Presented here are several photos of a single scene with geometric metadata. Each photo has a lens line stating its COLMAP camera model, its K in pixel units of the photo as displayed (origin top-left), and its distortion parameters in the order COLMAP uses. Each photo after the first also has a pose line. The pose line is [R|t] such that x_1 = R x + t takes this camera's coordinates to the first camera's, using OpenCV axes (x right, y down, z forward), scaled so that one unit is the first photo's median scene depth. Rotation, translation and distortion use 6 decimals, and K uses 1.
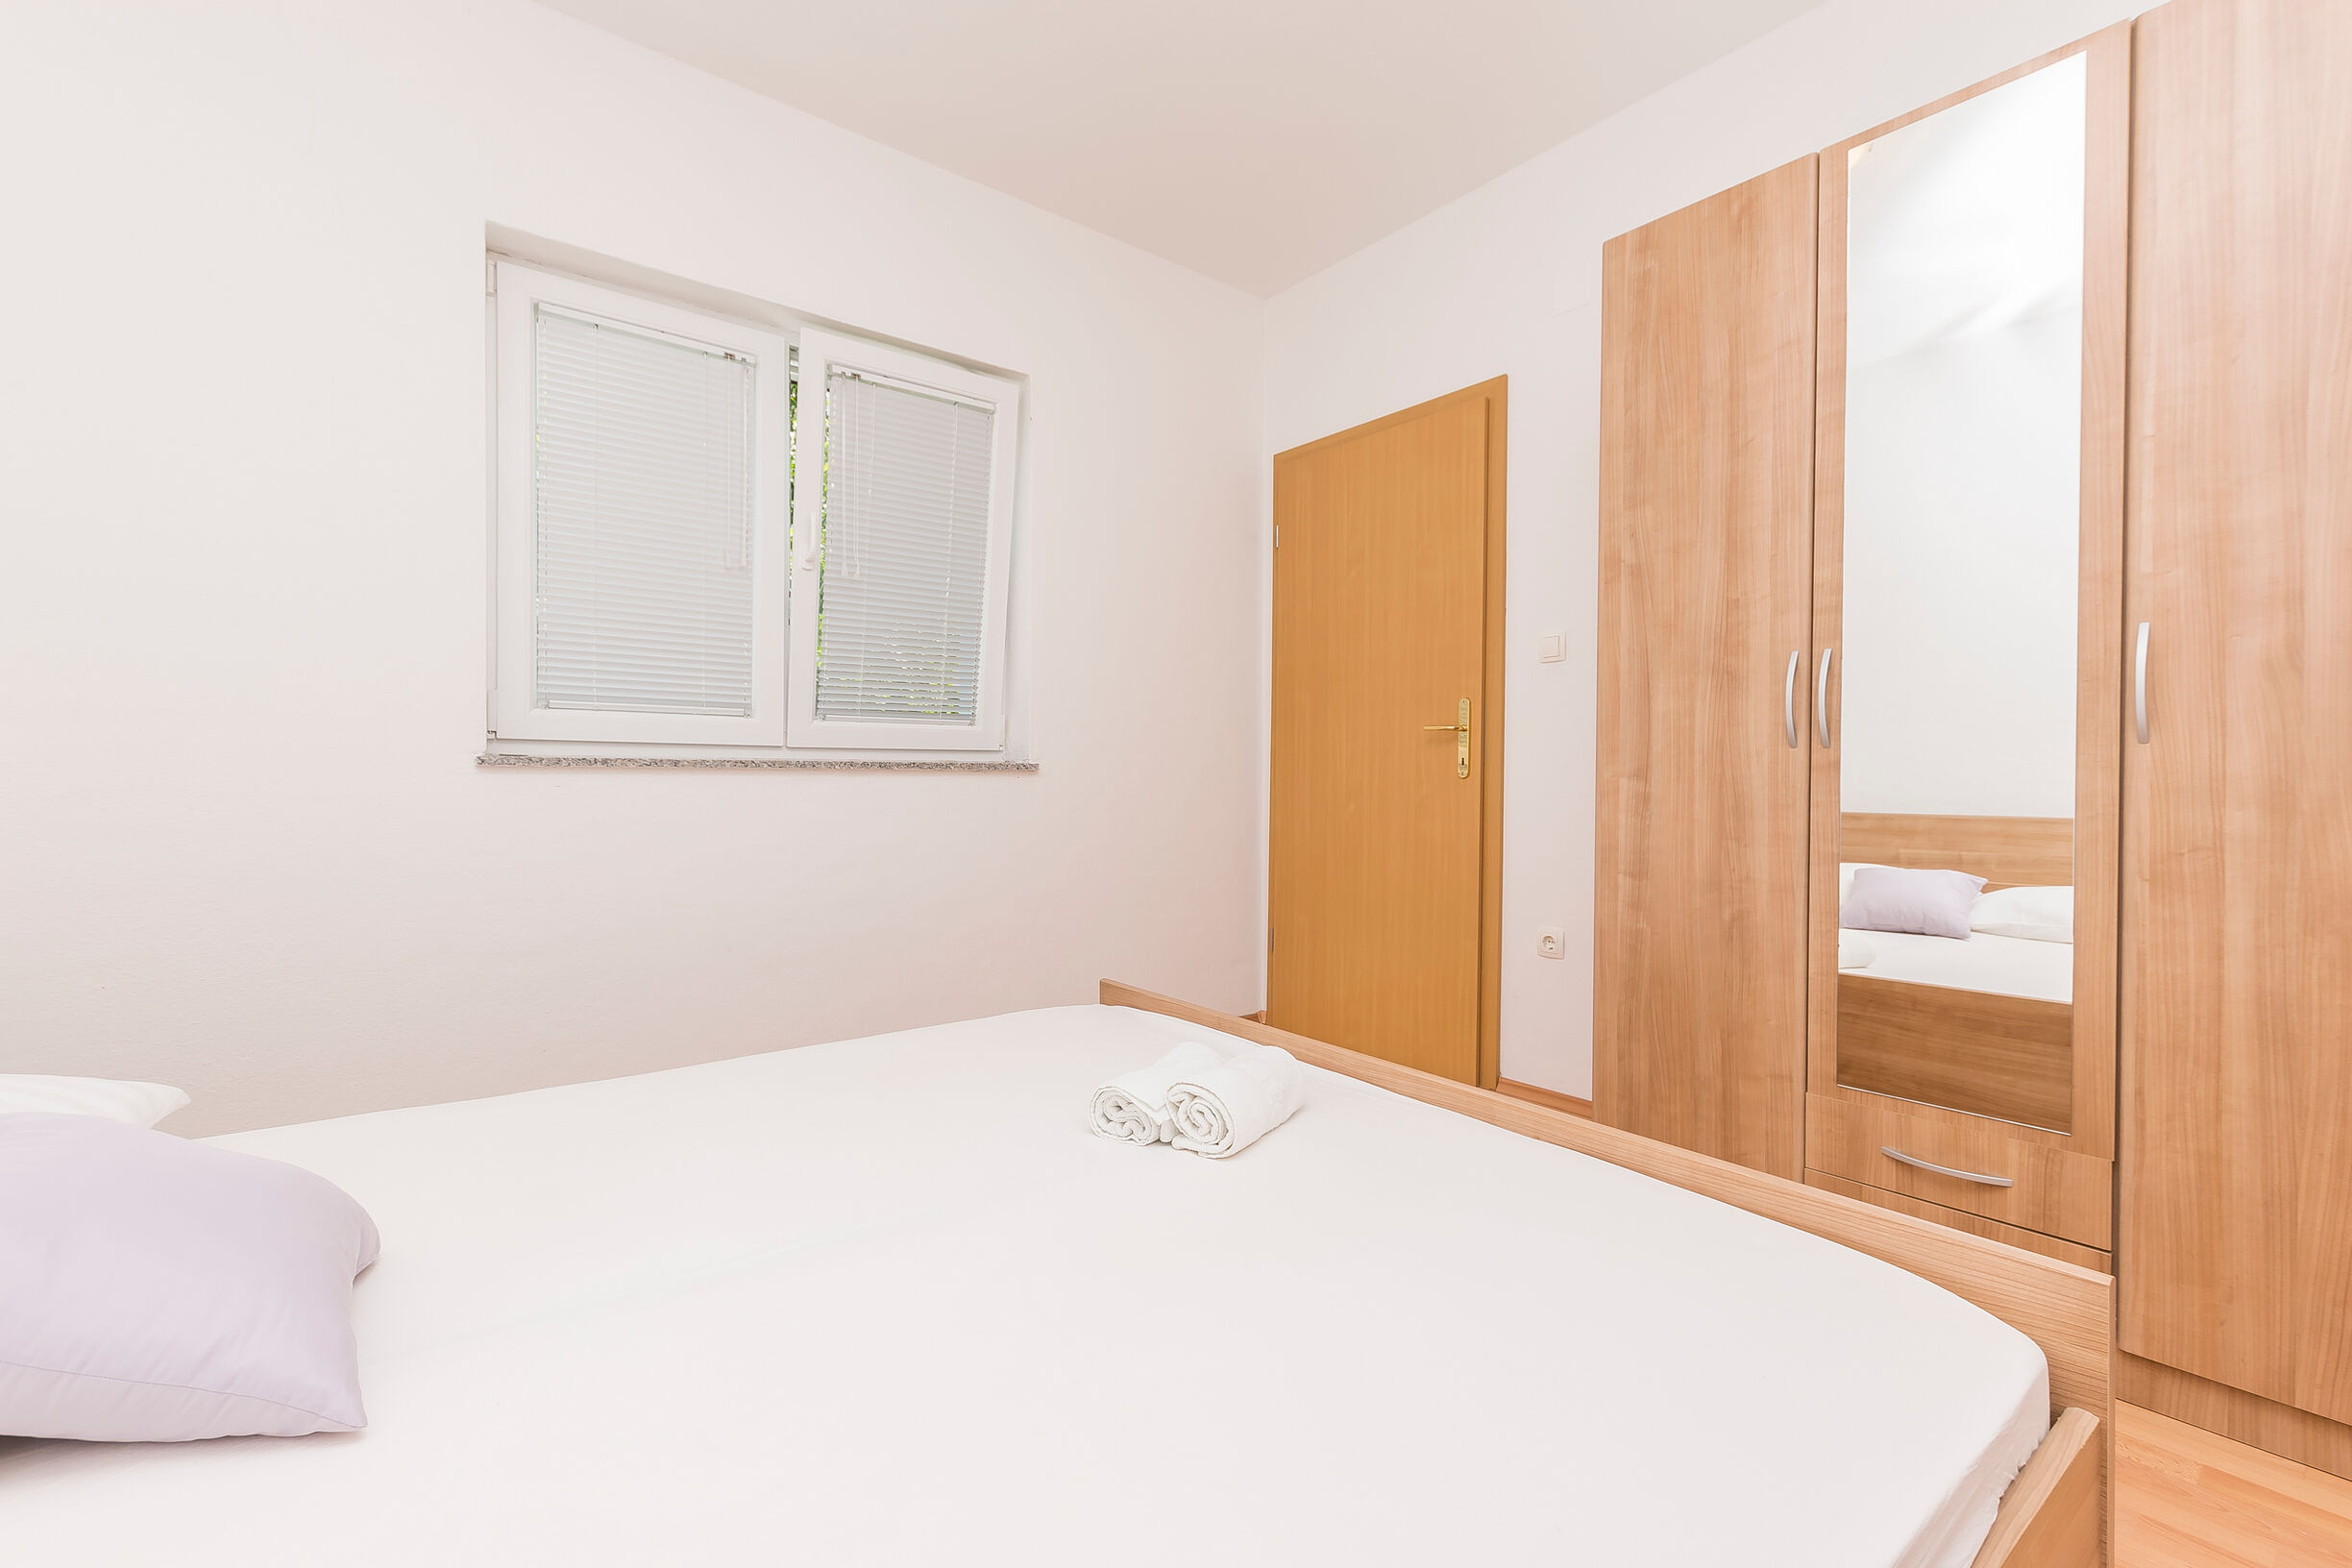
lens RADIAL K [[1008.5, 0, 1176.0], [0, 1008.5, 784.0], [0, 0, 1]] dist [0.002922, 0.000062]
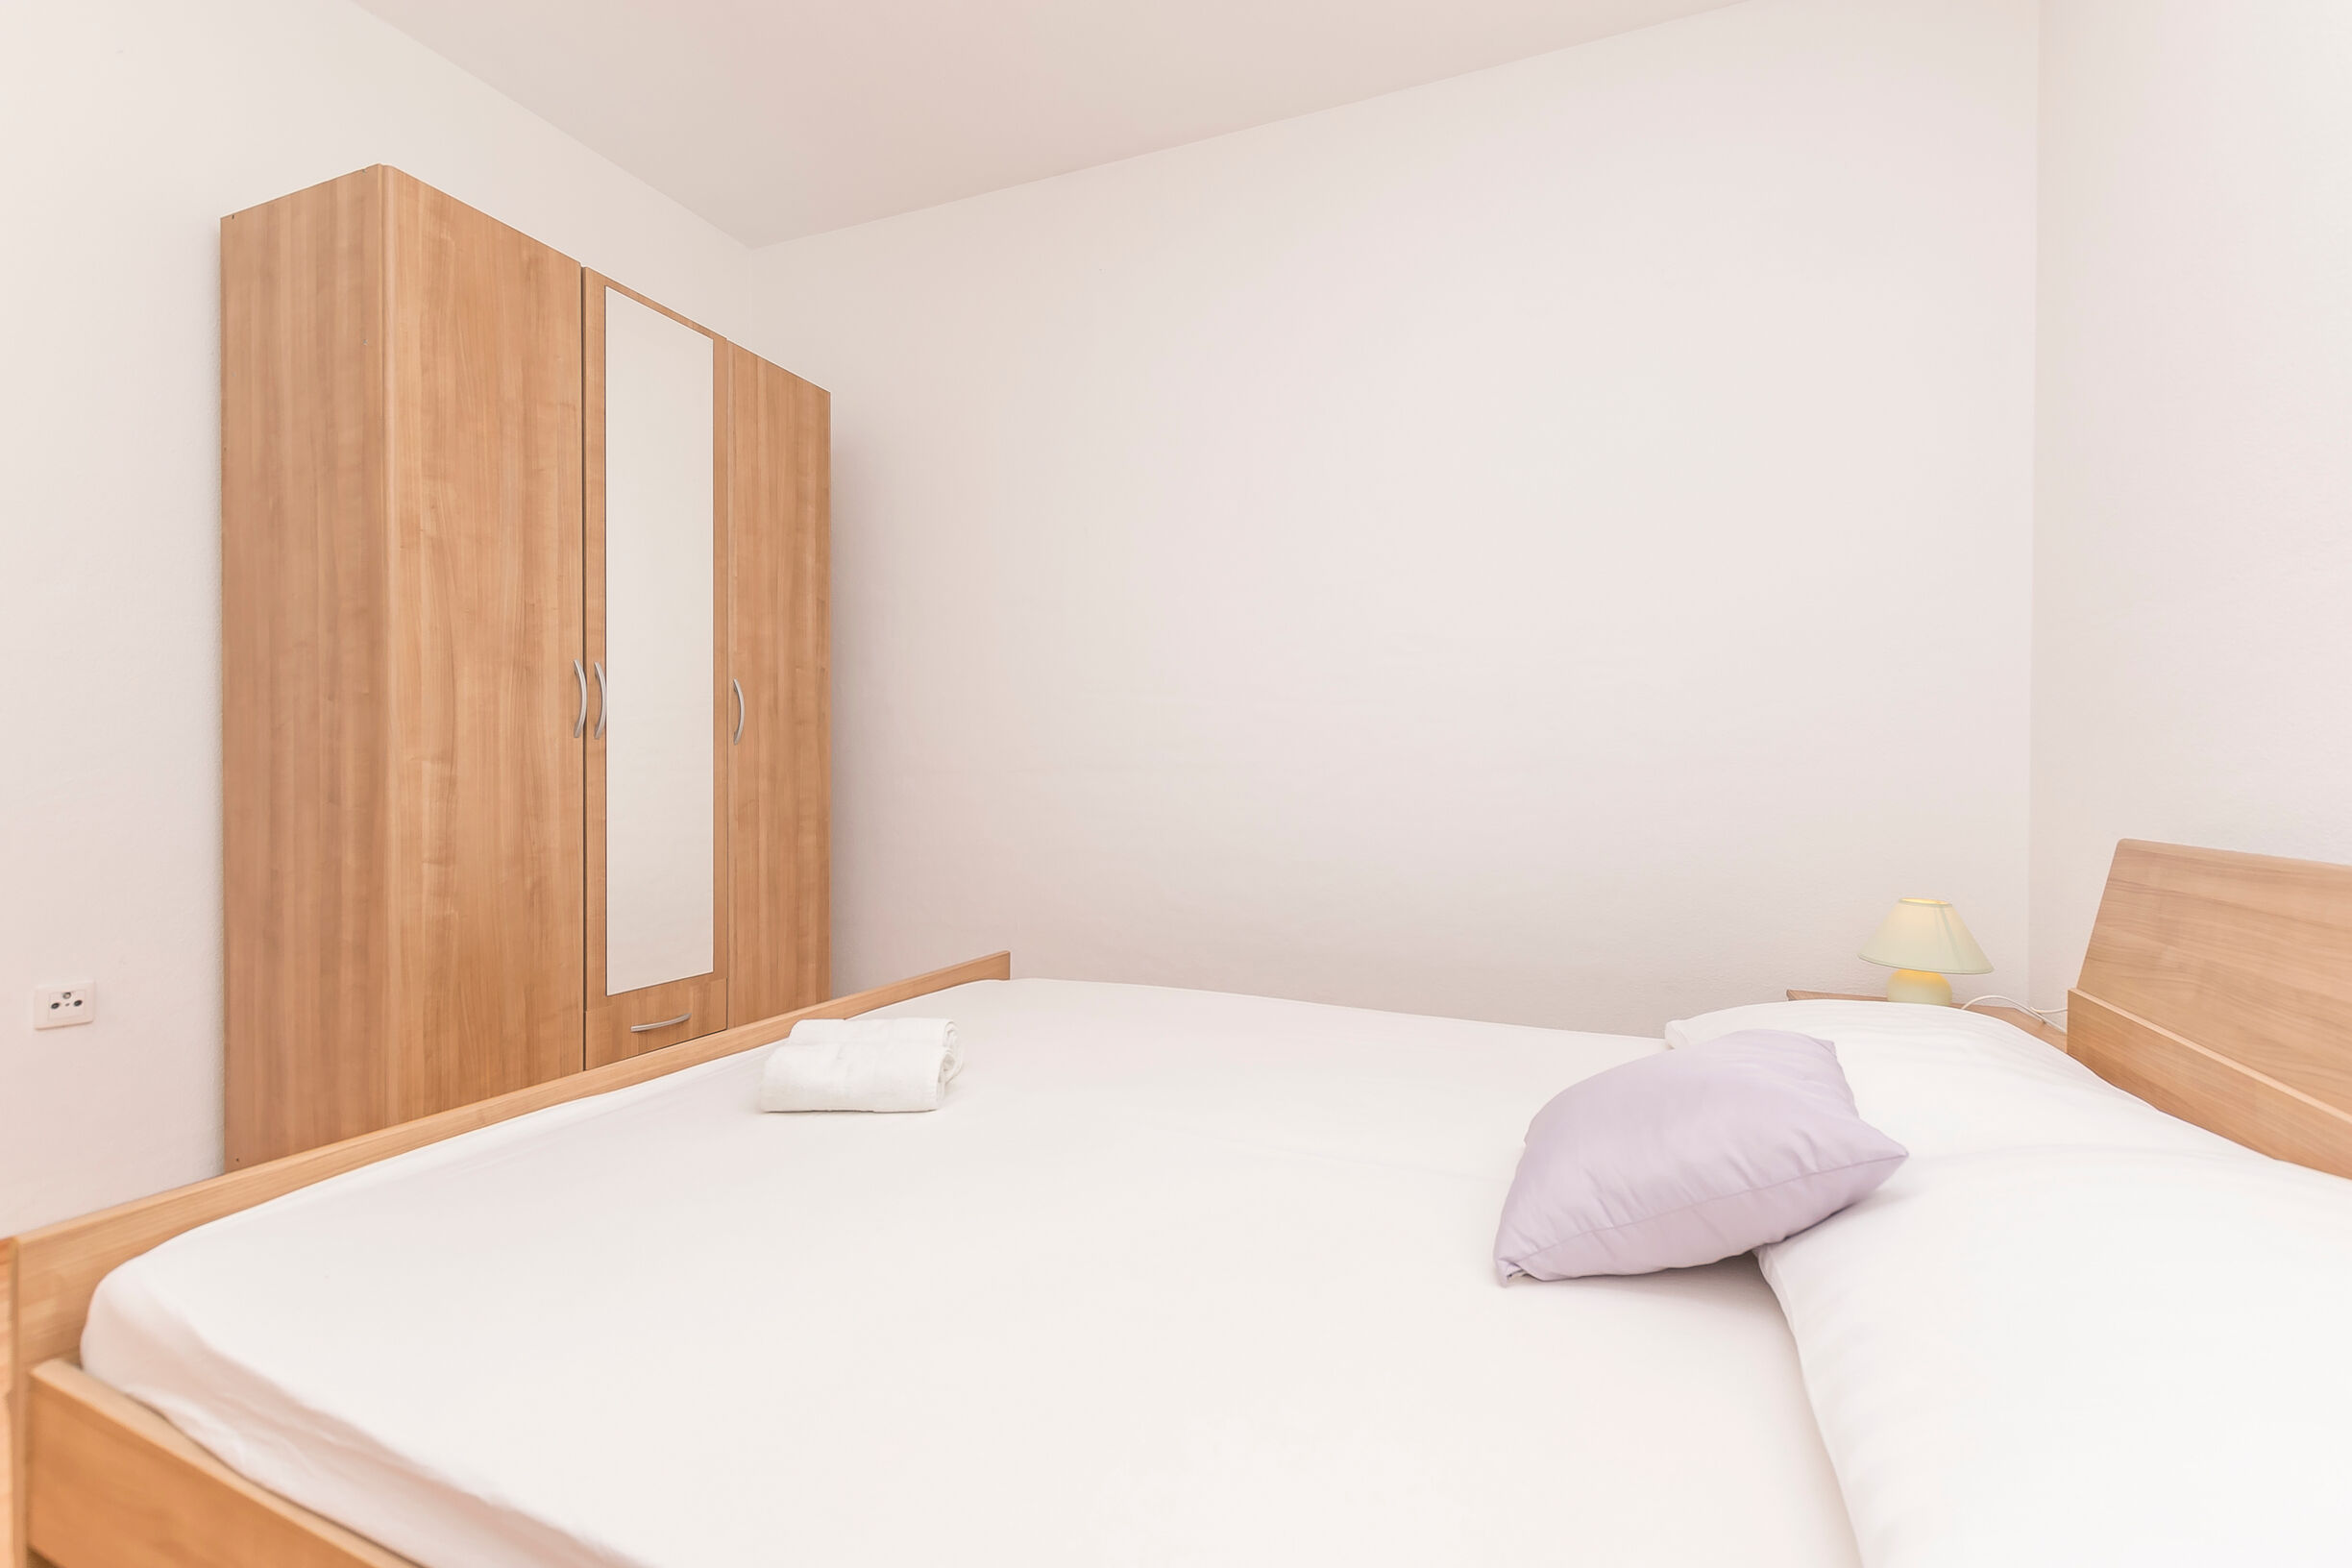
lens RADIAL K [[1050.1, 0, 1176.0], [0, 1050.1, 784.0], [0, 0, 1]] dist [0.003104, 0.000110]
pose [[0.512030, -0.017014, 0.858799, -0.084431], [0.002959, 0.999833, 0.018044, -0.000310], [-0.858962, -0.006697, 0.511995, -0.207262]]
